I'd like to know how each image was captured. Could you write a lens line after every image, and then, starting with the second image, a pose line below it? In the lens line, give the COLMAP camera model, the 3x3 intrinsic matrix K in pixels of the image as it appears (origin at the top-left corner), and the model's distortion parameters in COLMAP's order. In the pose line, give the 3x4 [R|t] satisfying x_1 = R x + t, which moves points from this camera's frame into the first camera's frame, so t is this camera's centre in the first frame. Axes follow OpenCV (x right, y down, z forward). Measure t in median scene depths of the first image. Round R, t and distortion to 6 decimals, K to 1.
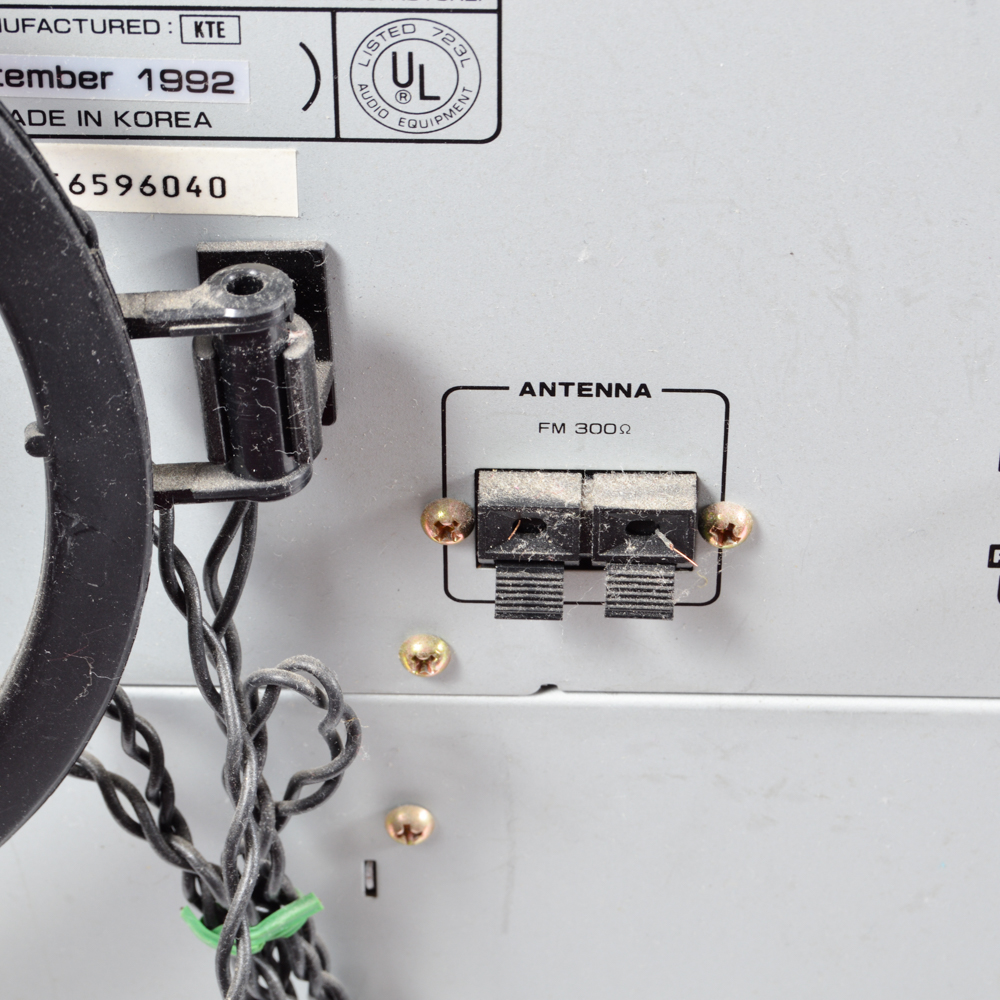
lens RADIAL K [[3310.7, 0, 503.1], [0, 3310.7, 504.7], [0, 0, 1]] dist [-0.063862, 0.000000]
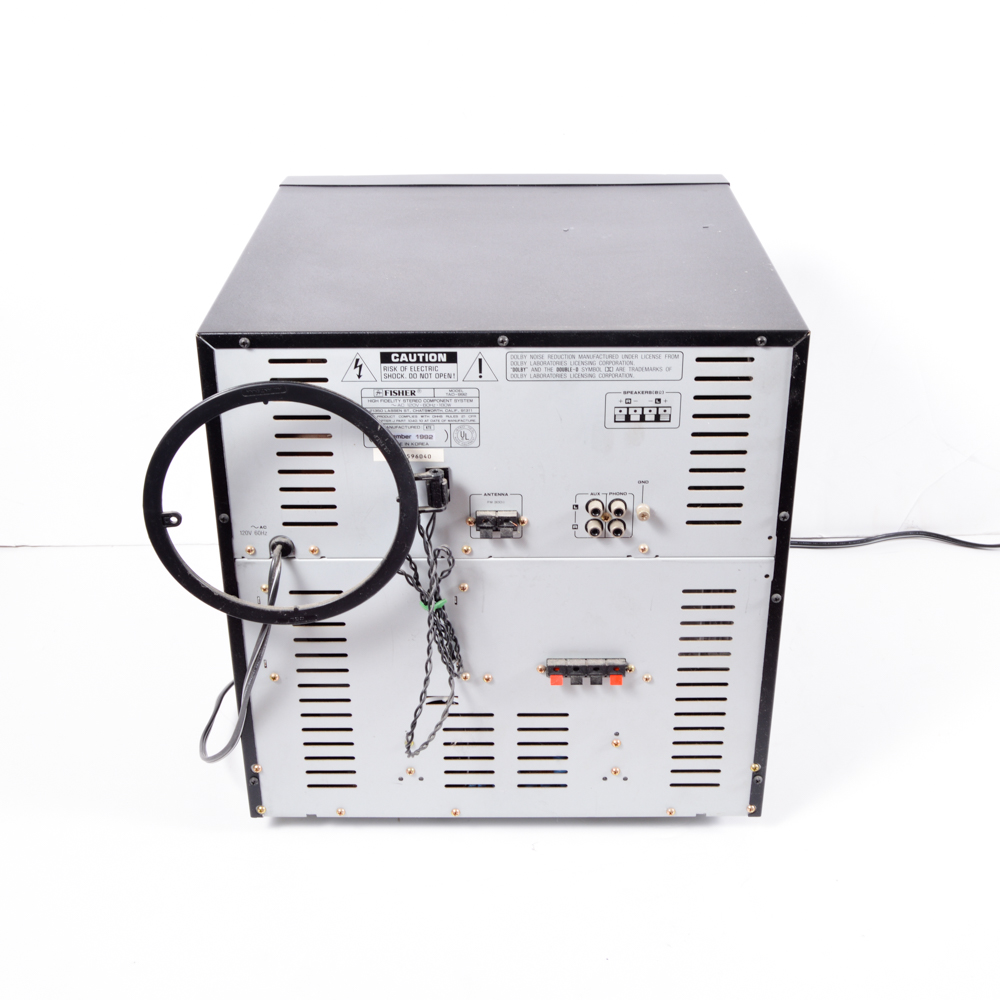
lens RADIAL K [[1221.9, 0, 491.0], [0, 1221.9, 494.5], [0, 0, 1]] dist [-0.161394, 0.000000]
pose [[0.999879, -0.013055, 0.008406, -0.000073], [0.014142, 0.989209, -0.145828, 0.269006], [-0.006411, 0.145930, 0.989274, -1.030553]]
